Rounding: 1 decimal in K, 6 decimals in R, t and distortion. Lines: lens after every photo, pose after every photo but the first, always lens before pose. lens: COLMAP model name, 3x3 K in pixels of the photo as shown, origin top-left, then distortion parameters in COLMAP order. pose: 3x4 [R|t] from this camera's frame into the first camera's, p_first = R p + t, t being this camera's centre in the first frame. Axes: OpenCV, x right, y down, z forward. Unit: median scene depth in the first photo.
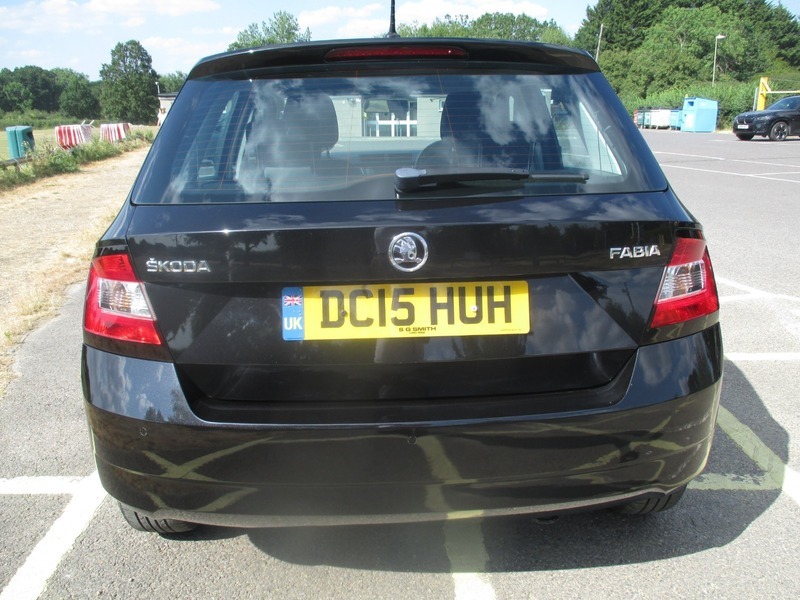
lens RADIAL K [[669.7, 0, 400.0], [0, 669.7, 300.0], [0, 0, 1]] dist [-0.038427, -0.003407]
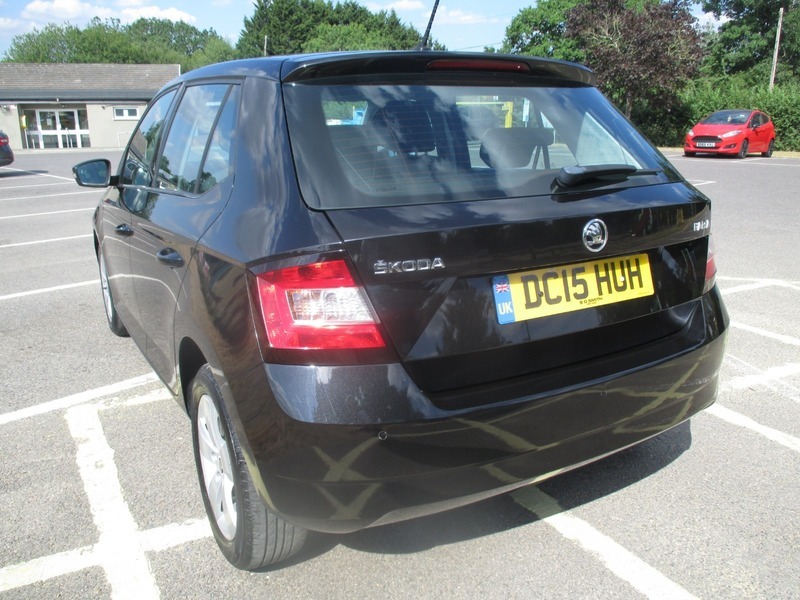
lens RADIAL K [[662.9, 0, 400.4], [0, 662.9, 301.4], [0, 0, 1]] dist [-0.026191, -0.001332]
pose [[0.888393, -0.113391, 0.444860, -0.789862], [0.117175, 0.992928, 0.019088, -0.016961], [-0.443879, 0.035169, 0.895396, 0.094974]]
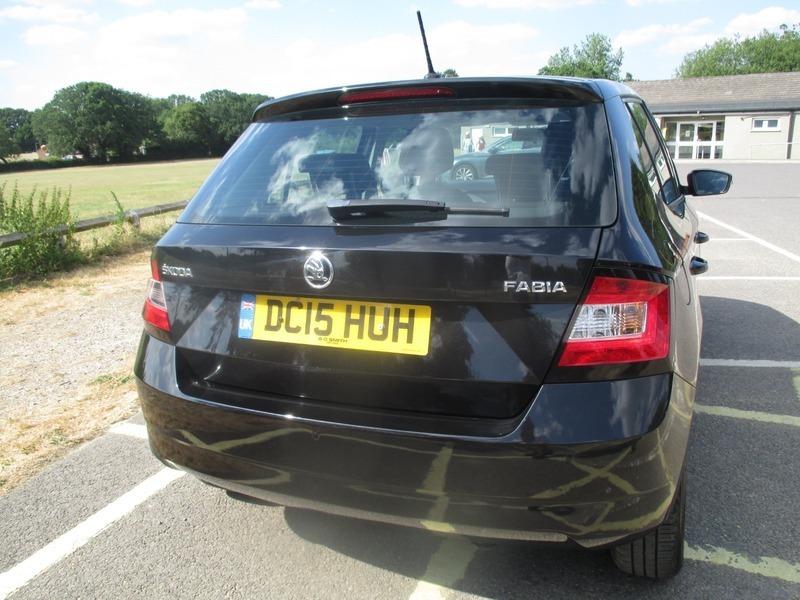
lens RADIAL K [[669.7, 0, 400.0], [0, 669.7, 300.0], [0, 0, 1]] dist [-0.038427, -0.003407]
pose [[0.901046, 0.083236, -0.425662, 0.600773], [-0.096436, 0.995294, -0.009512, -0.023933], [0.422867, 0.049620, 0.904832, 0.014399]]
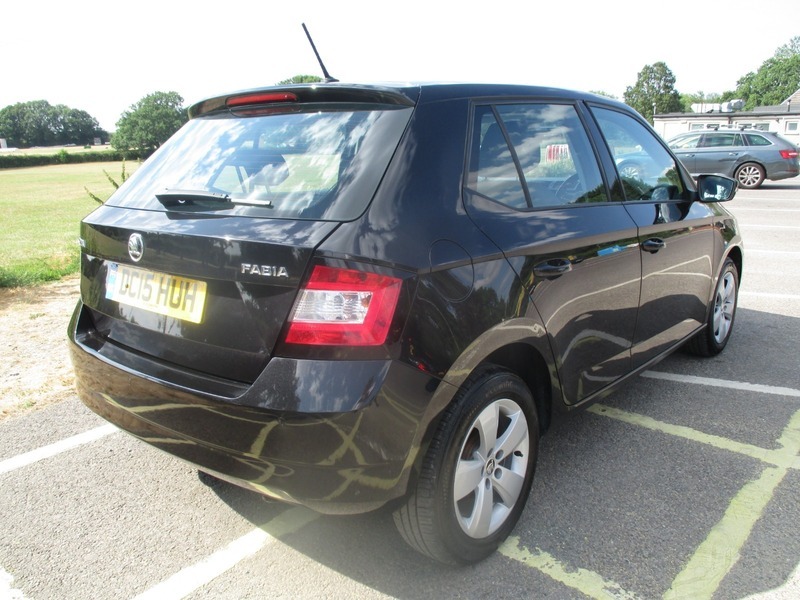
lens RADIAL K [[672.2, 0, 398.9], [0, 672.2, 305.0], [0, 0, 1]] dist [-0.051307, -0.002647]
pose [[0.739405, 0.160903, -0.653751, 1.285760], [-0.174830, 0.983599, 0.044350, -0.105475], [0.650165, 0.081503, 0.755409, 0.291665]]
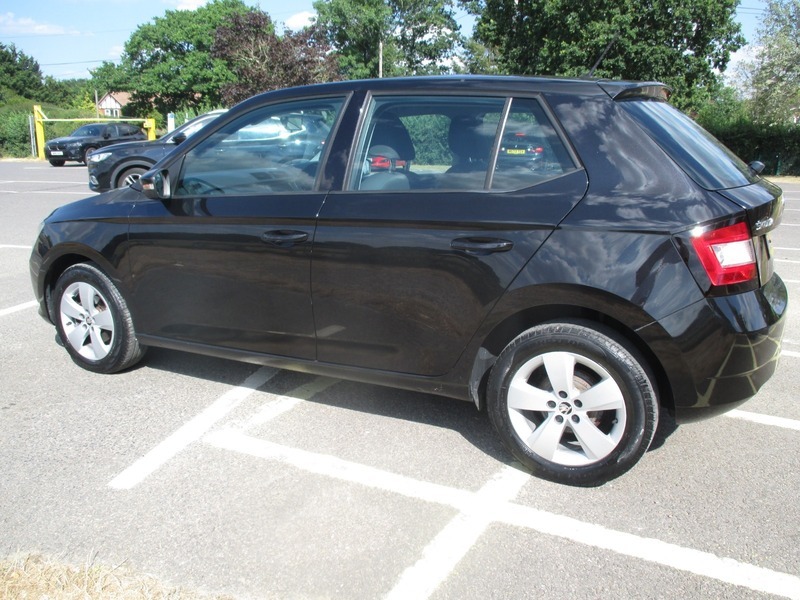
lens RADIAL K [[660.4, 0, 400.9], [0, 660.4, 303.8], [0, 0, 1]] dist [-0.025805, -0.001287]
pose [[0.512211, -0.194845, 0.836466, -2.089796], [0.221912, 0.970879, 0.090267, -0.194452], [-0.829695, 0.139386, 0.540534, 0.895039]]
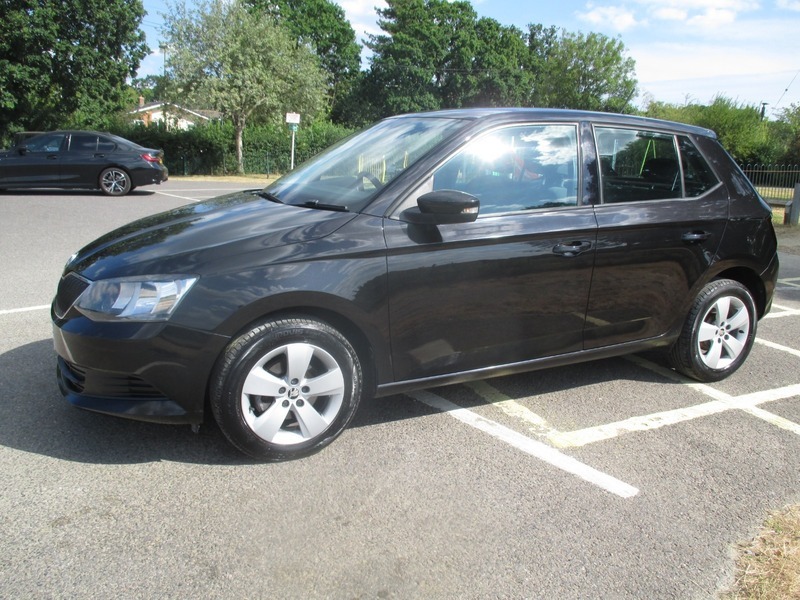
lens RADIAL K [[662.9, 0, 400.4], [0, 662.9, 301.4], [0, 0, 1]] dist [-0.026191, -0.001332]
pose [[-0.366939, -0.205477, 0.907268, -2.423478], [0.233899, 0.923588, 0.303772, -0.912353], [-0.900360, 0.323674, -0.290840, 3.372714]]
